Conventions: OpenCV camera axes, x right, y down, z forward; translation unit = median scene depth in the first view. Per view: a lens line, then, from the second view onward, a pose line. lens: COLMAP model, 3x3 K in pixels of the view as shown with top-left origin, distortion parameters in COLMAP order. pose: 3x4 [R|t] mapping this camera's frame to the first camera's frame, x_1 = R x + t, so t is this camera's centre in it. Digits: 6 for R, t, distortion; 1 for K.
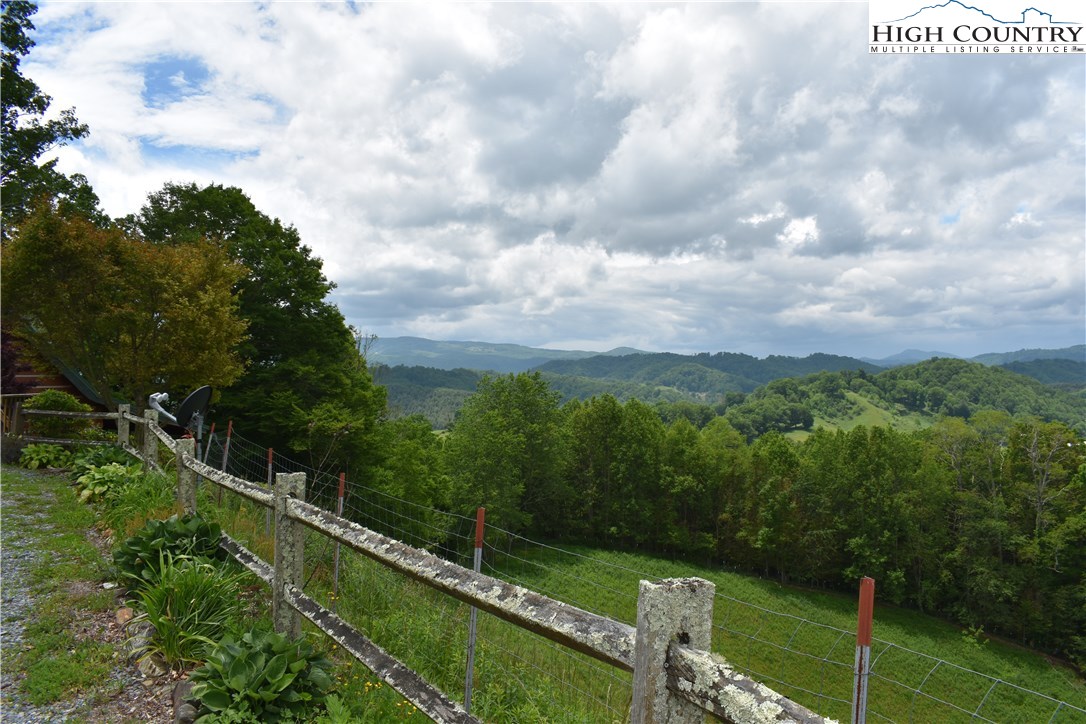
lens RADIAL K [[856.8, 0, 544.3], [0, 856.8, 357.1], [0, 0, 1]] dist [-0.094474, 0.016208]
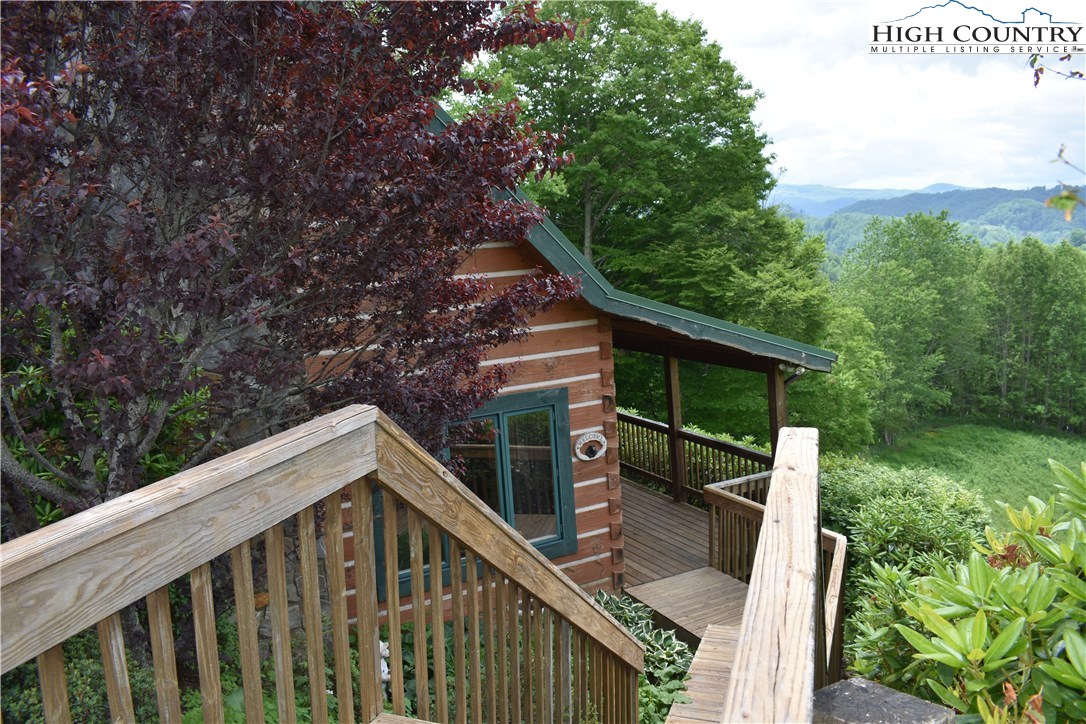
lens RADIAL K [[839.0, 0, 543.7], [0, 839.0, 357.3], [0, 0, 1]] dist [-0.086859, 0.005246]
pose [[0.945077, 0.012505, -0.326607, -0.203789], [0.046745, 0.983824, 0.172930, 0.003545], [0.323486, -0.178699, 0.929206, 0.283045]]
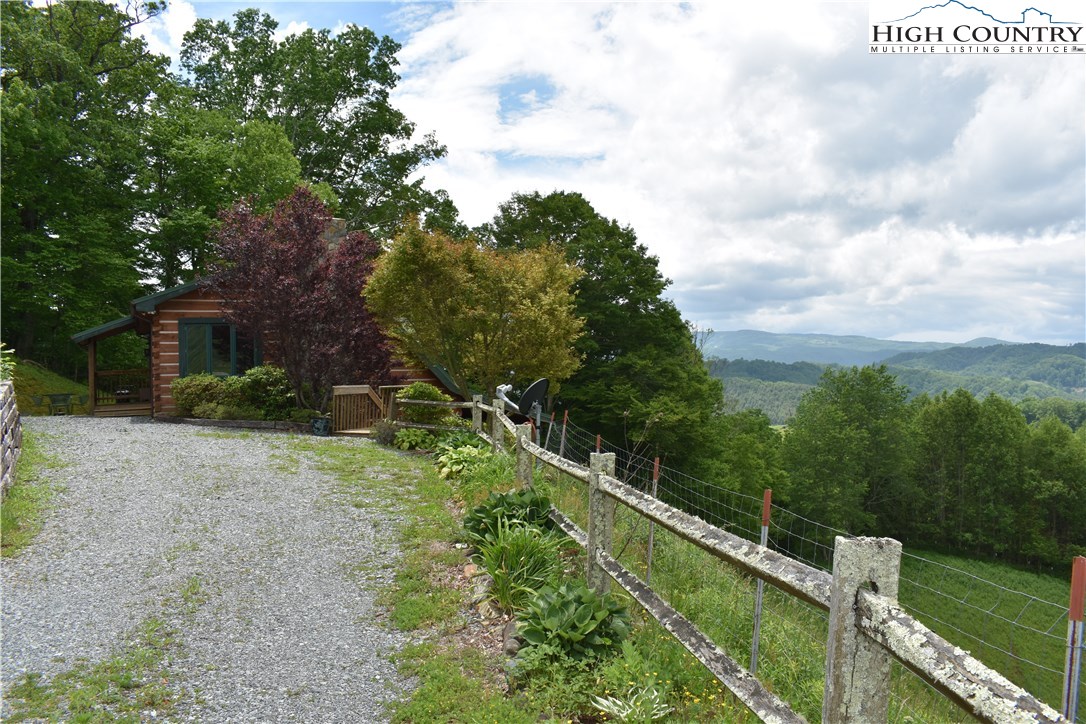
lens RADIAL K [[856.8, 0, 544.3], [0, 856.8, 357.1], [0, 0, 1]] dist [-0.094474, 0.016208]
pose [[0.923706, -0.006295, -0.383051, 0.007684], [0.009053, 0.999944, 0.005397, -0.000109], [0.382996, -0.008453, 0.923711, -0.010785]]
